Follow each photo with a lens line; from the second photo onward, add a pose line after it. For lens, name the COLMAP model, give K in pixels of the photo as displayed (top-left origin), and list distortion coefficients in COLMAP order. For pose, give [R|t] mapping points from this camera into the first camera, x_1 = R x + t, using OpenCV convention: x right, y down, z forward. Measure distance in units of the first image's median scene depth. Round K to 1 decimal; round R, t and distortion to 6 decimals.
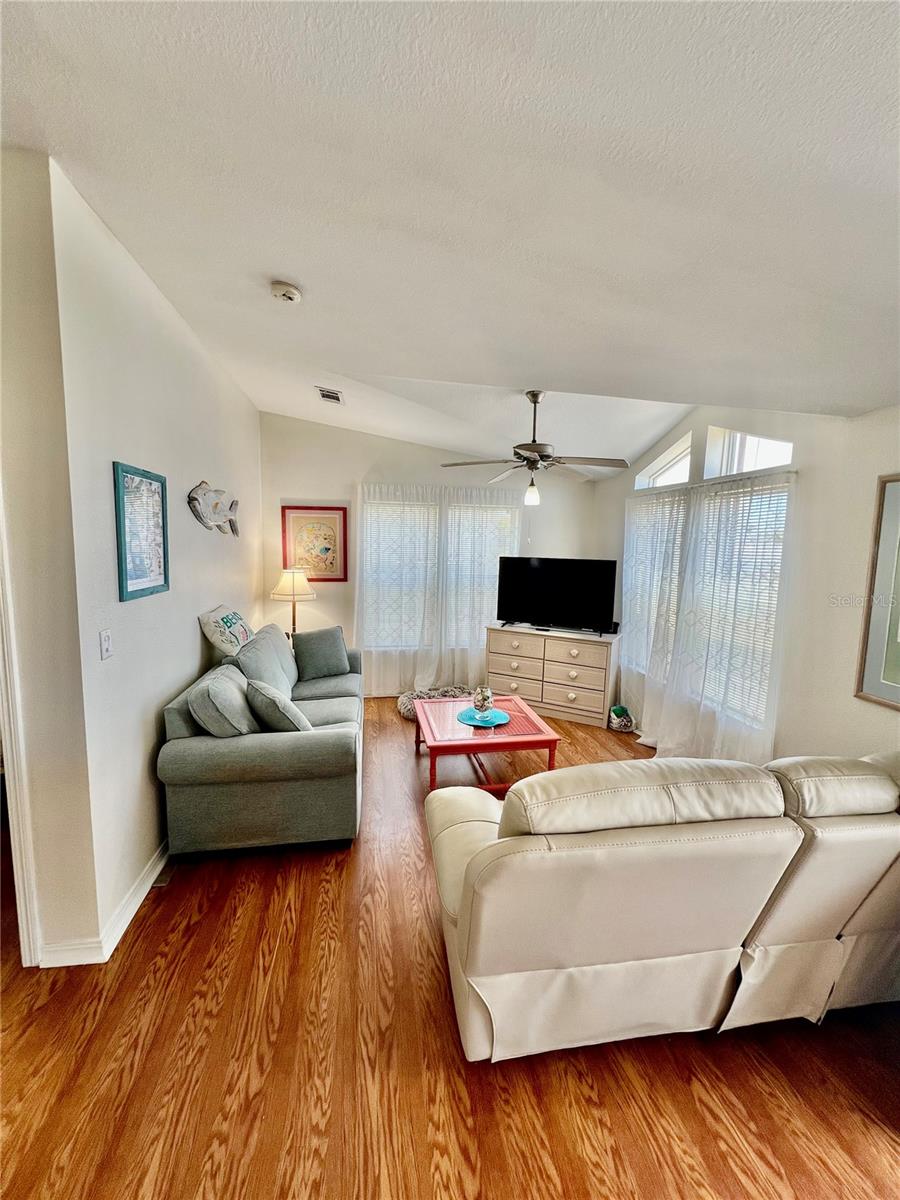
lens RADIAL K [[481.7, 0, 450.0], [0, 481.7, 597.6], [0, 0, 1]] dist [-0.001025, 0.000538]
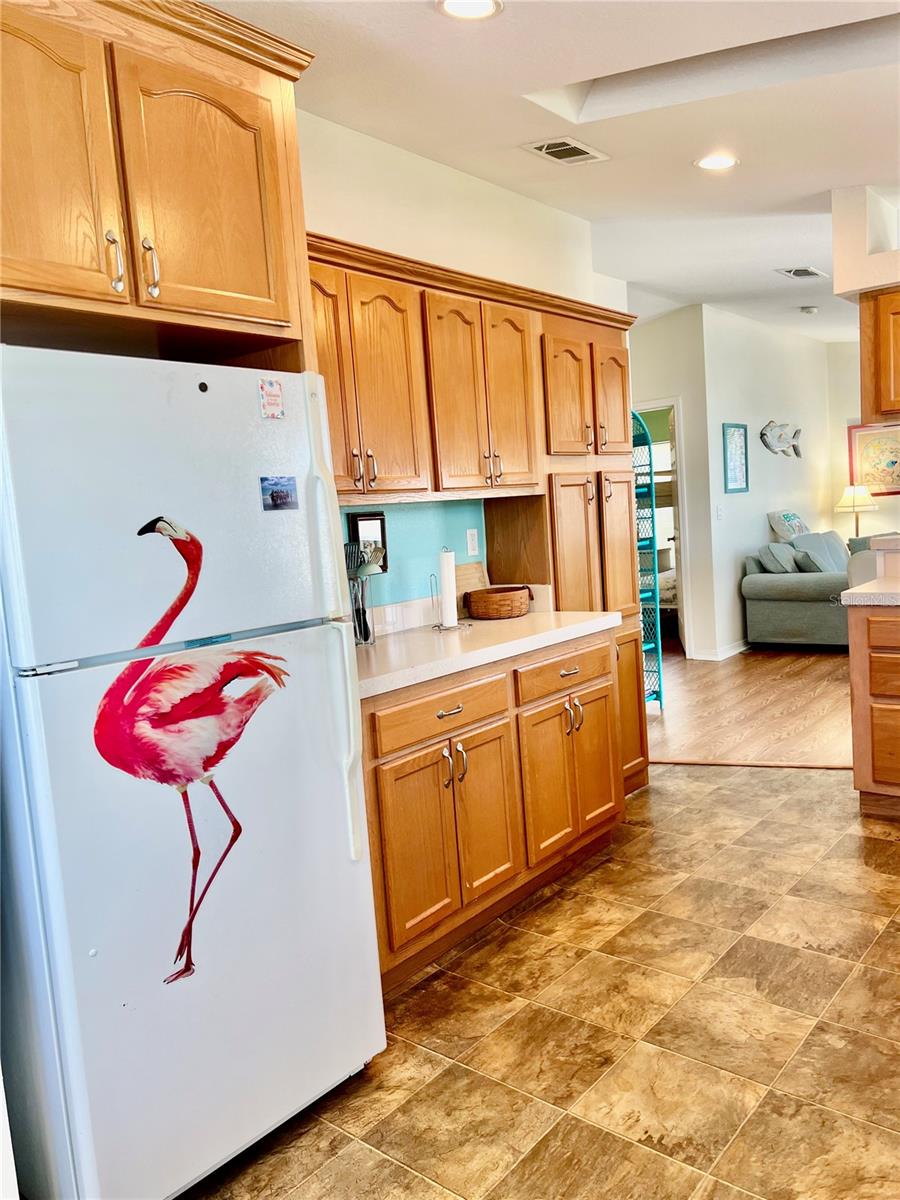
lens RADIAL K [[904.9, 0, 446.8], [0, 904.9, 600.3], [0, 0, 1]] dist [0.023096, -0.017725]
pose [[0.649732, 0.005925, -0.760141, 1.181504], [-0.001972, 0.999979, 0.006109, 0.359406], [0.760161, -0.002470, 0.649730, -1.924705]]
